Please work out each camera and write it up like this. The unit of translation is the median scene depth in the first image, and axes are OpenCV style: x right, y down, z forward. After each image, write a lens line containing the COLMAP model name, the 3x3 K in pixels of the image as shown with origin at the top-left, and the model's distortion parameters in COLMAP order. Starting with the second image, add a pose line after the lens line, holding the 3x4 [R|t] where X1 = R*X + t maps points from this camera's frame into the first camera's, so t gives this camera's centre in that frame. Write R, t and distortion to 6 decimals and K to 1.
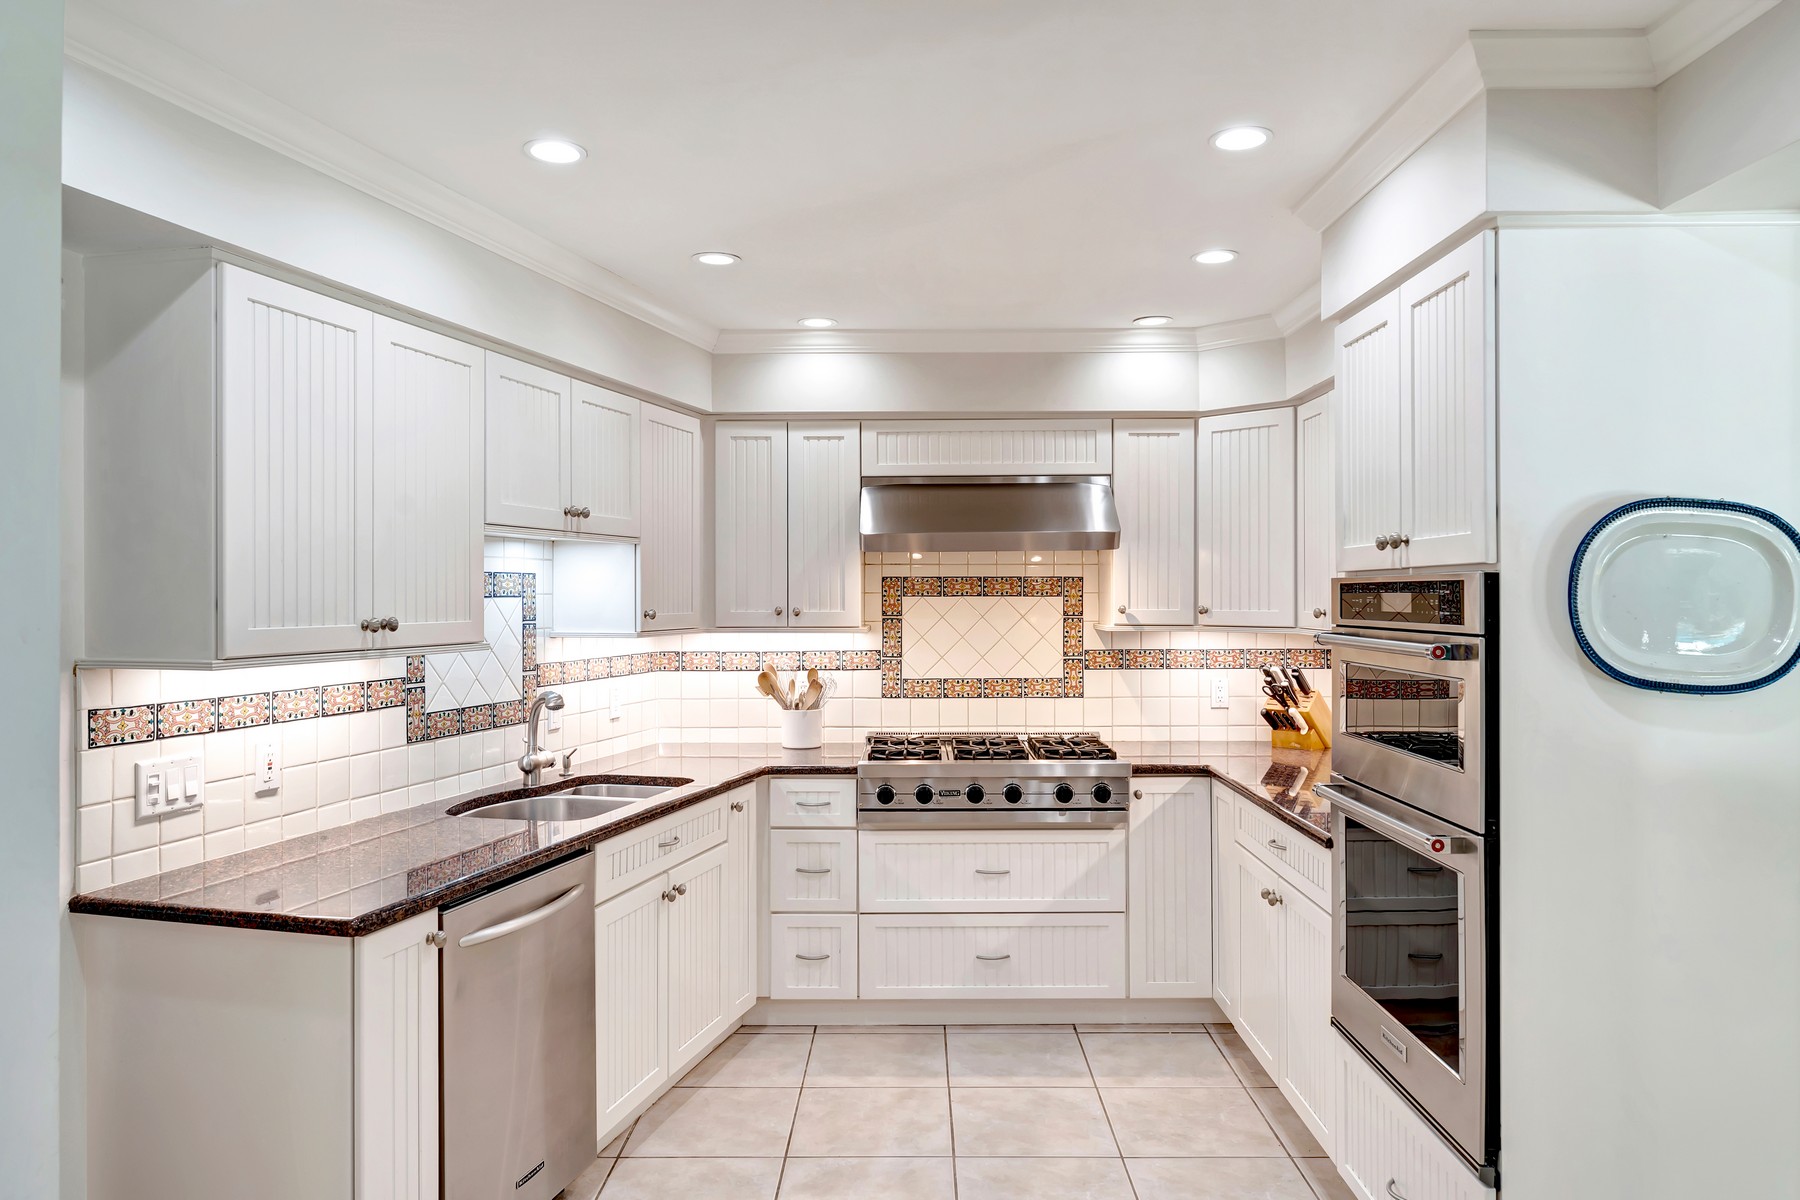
lens RADIAL K [[1164.5, 0, 901.2], [0, 1164.5, 596.9], [0, 0, 1]] dist [0.045686, 0.000519]
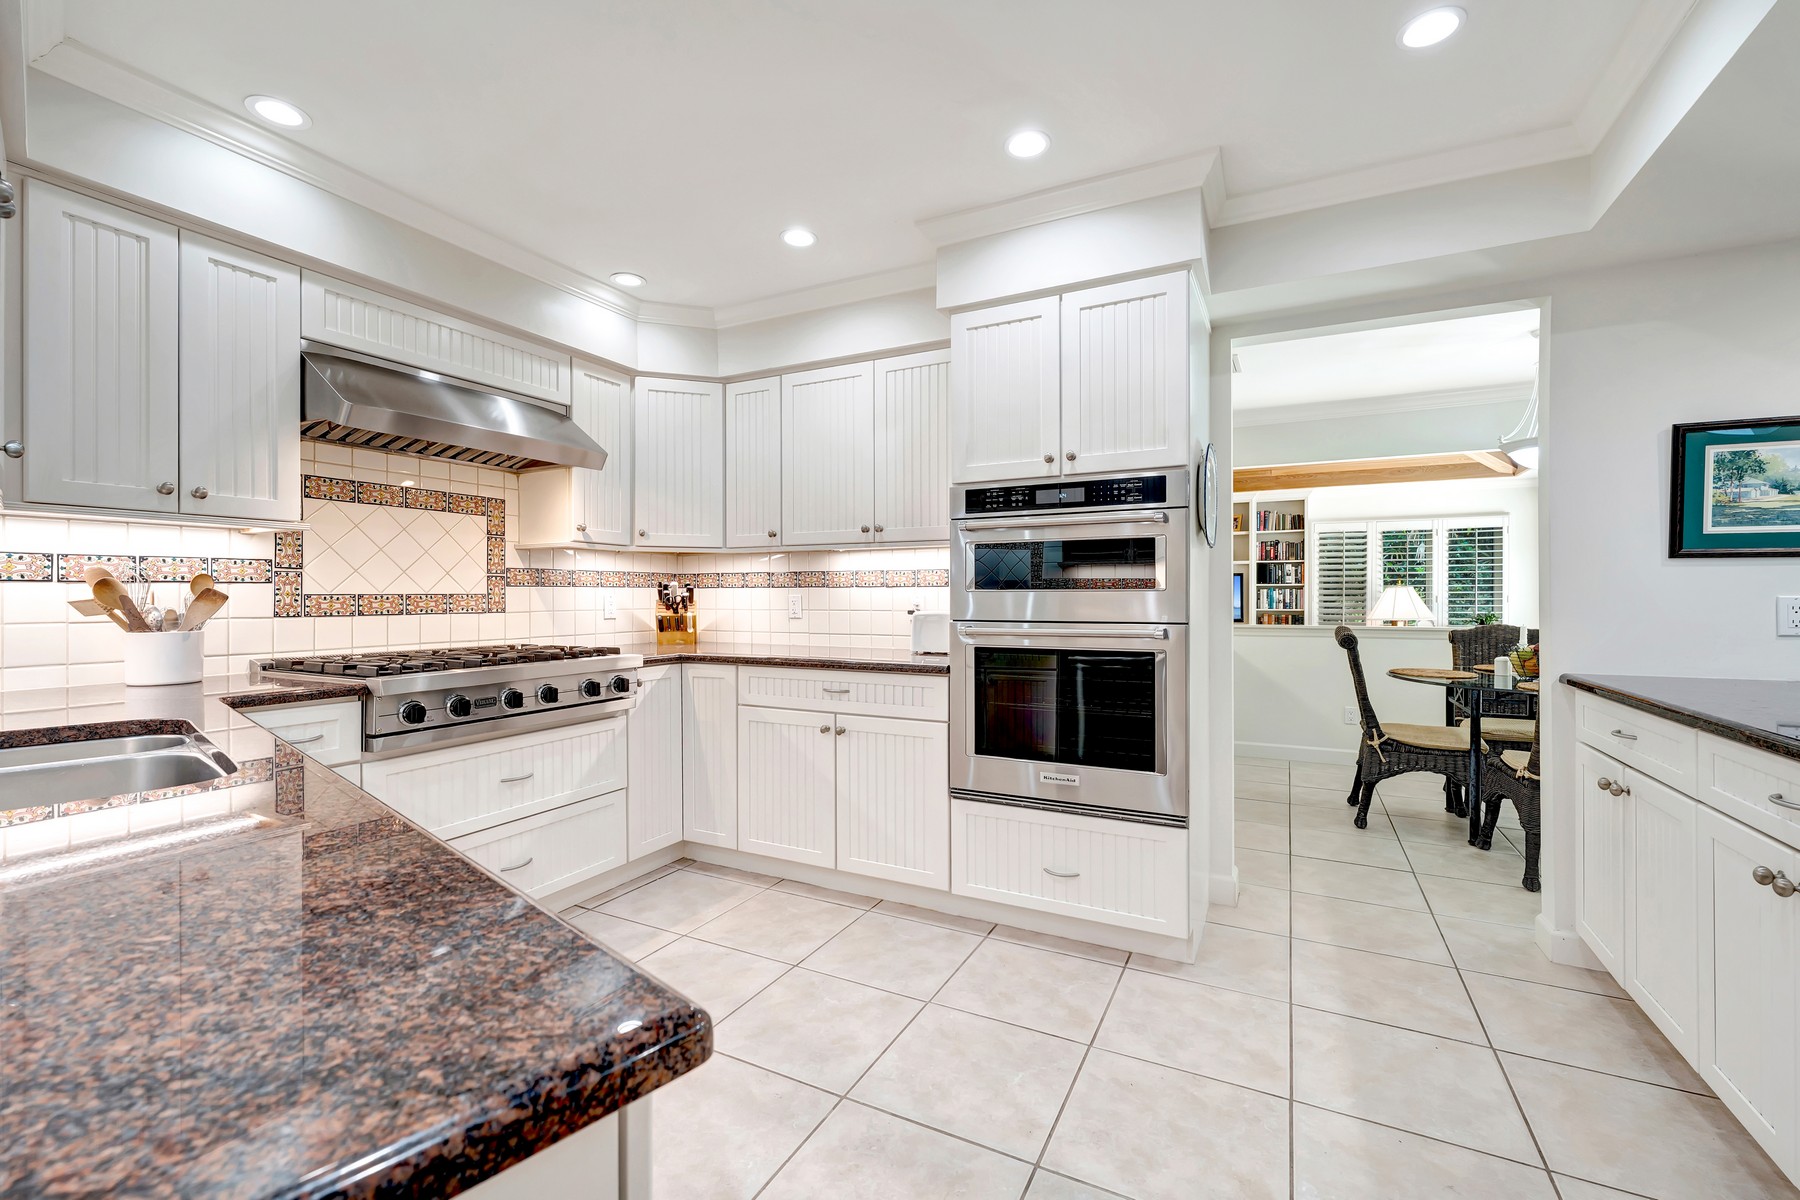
lens RADIAL K [[744.5, 0, 867.4], [0, 744.5, 593.9], [0, 0, 1]] dist [0.018706, -0.000229]
pose [[0.476308, 0.009404, 0.879228, -0.298581], [-0.006262, 0.999954, -0.007303, 0.074892], [-0.879256, -0.002027, 0.476344, 0.397158]]
